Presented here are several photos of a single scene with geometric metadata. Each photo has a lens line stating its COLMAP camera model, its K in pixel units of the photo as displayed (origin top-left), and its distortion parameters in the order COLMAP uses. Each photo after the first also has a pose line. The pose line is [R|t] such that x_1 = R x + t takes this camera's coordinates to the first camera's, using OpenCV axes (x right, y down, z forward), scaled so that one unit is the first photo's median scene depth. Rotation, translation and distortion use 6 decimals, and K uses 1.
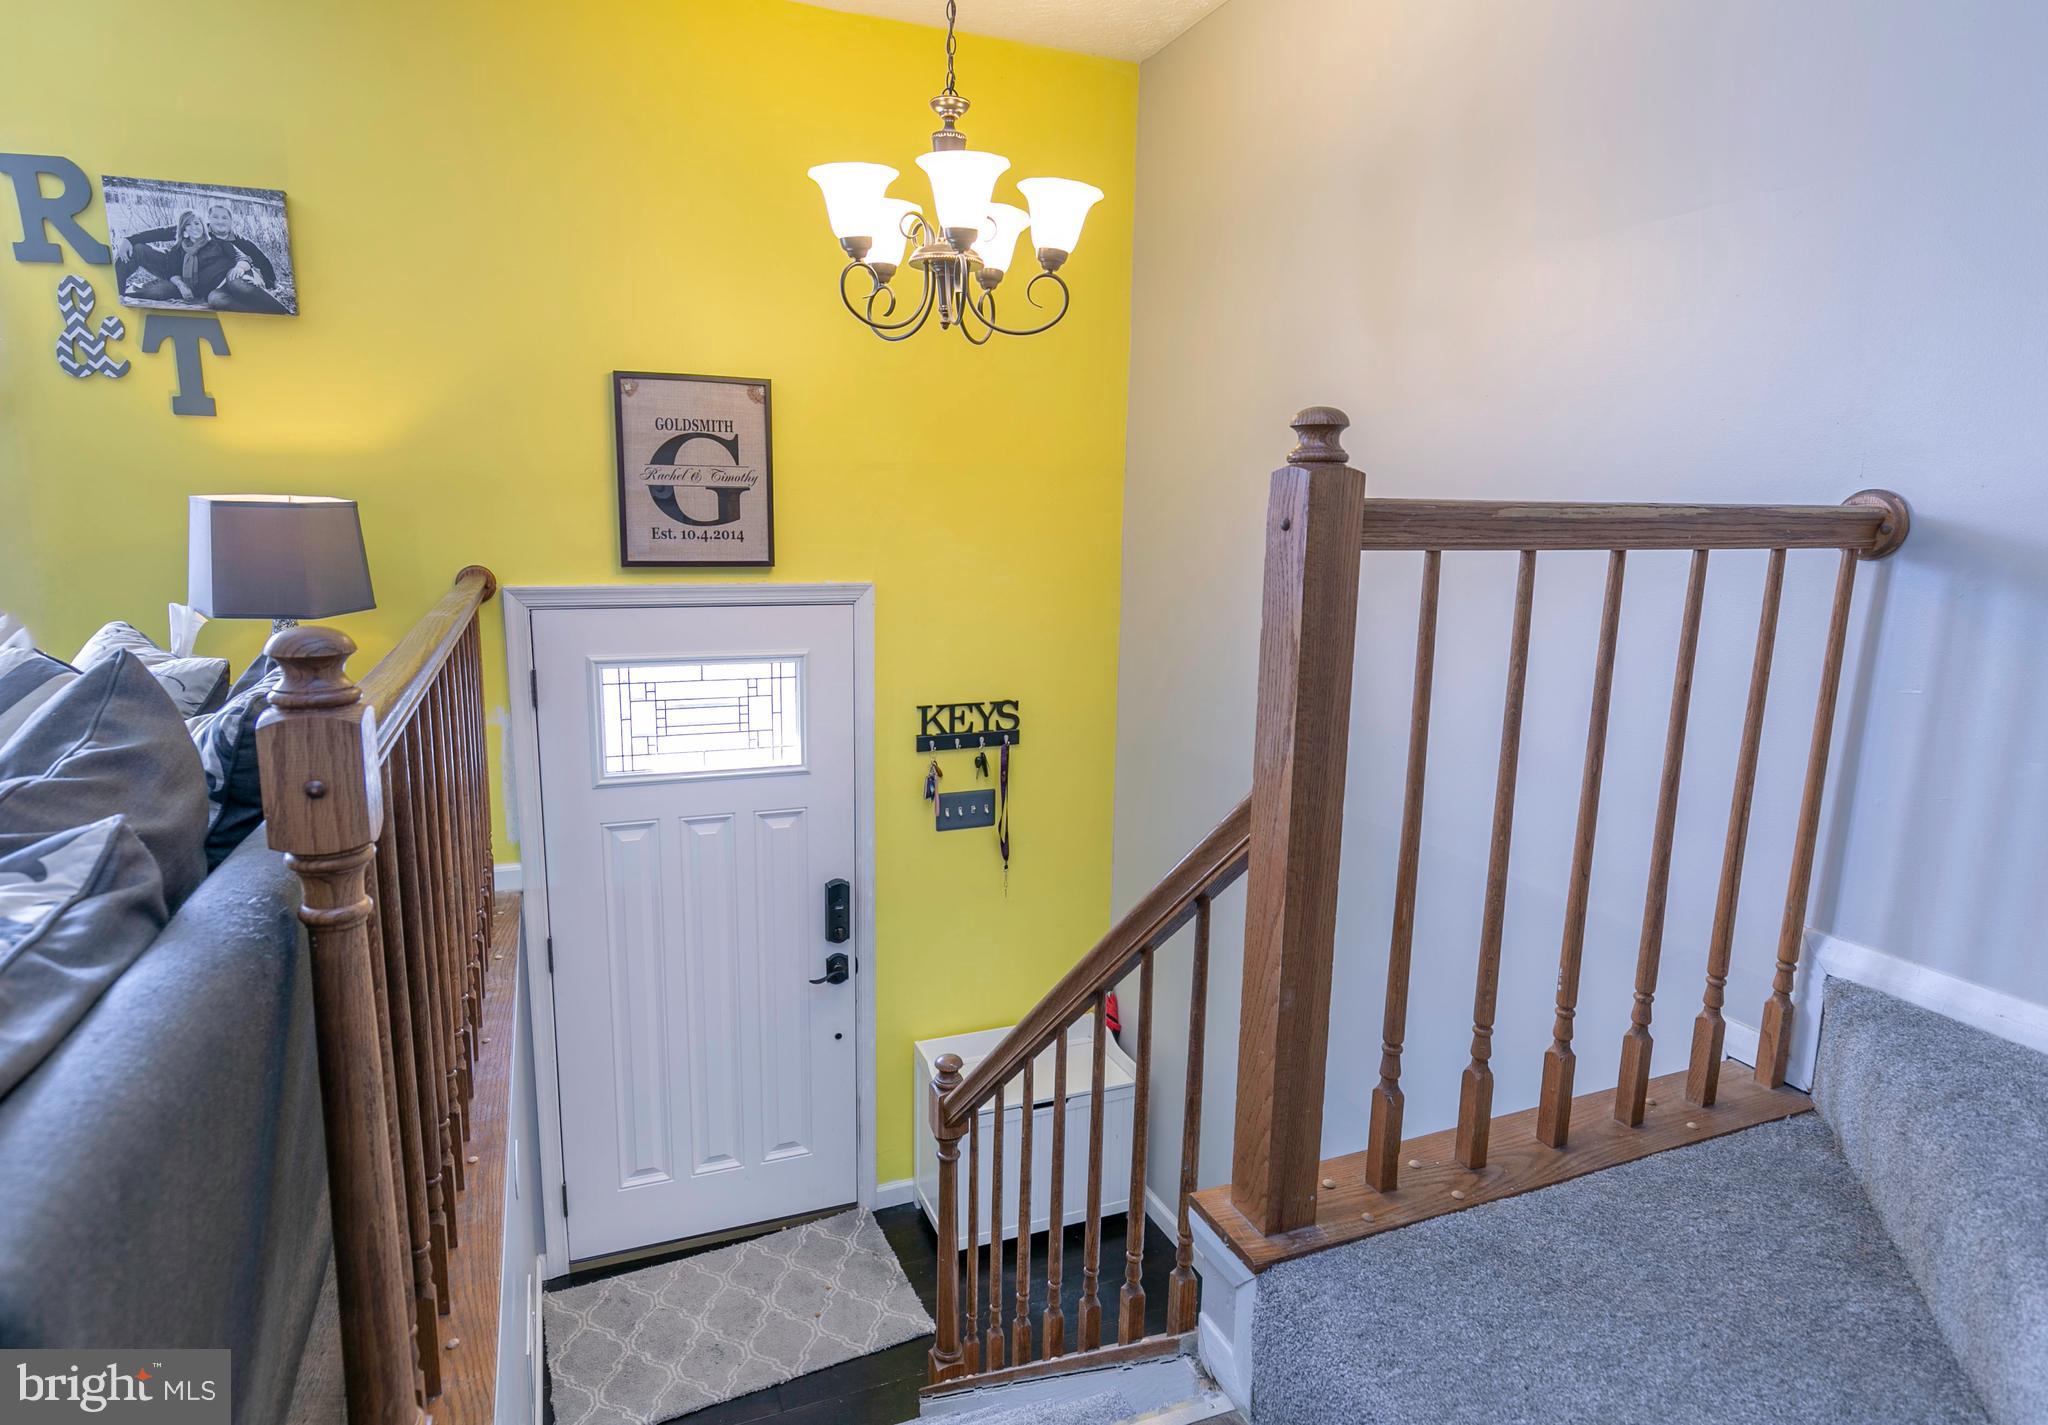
lens RADIAL K [[1109.1, 0, 987.0], [0, 1109.1, 710.3], [0, 0, 1]] dist [0.003648, 0.000472]
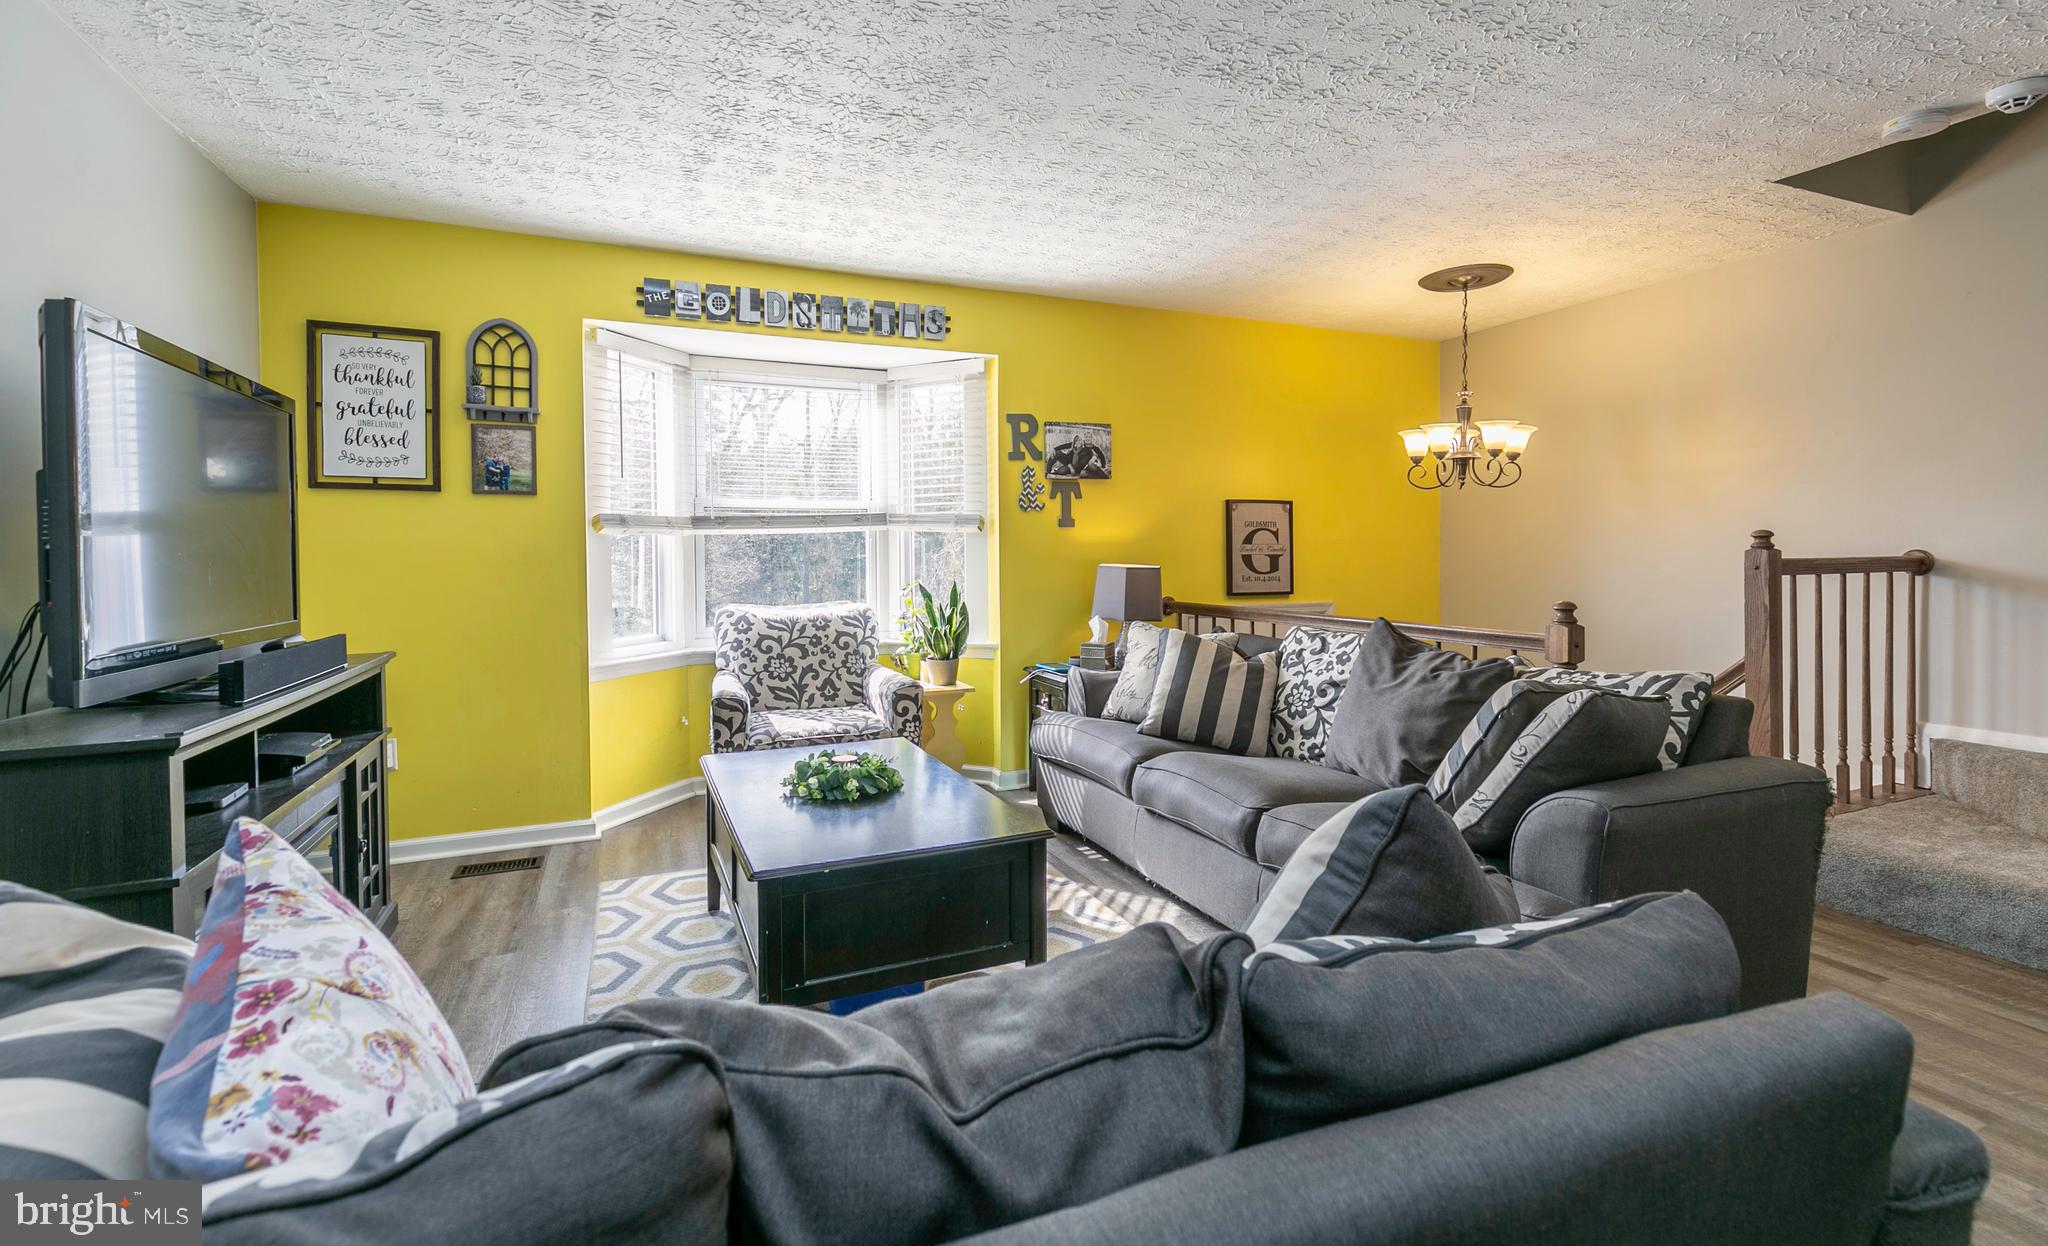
lens RADIAL K [[903.2, 0, 1025.1], [0, 903.2, 564.4], [0, 0, 1]] dist [0.001833, 0.000529]
pose [[0.999249, -0.022482, 0.031549, -0.879962], [0.027598, 0.984634, -0.172438, 0.095618], [-0.027188, 0.173180, 0.984515, -0.673871]]
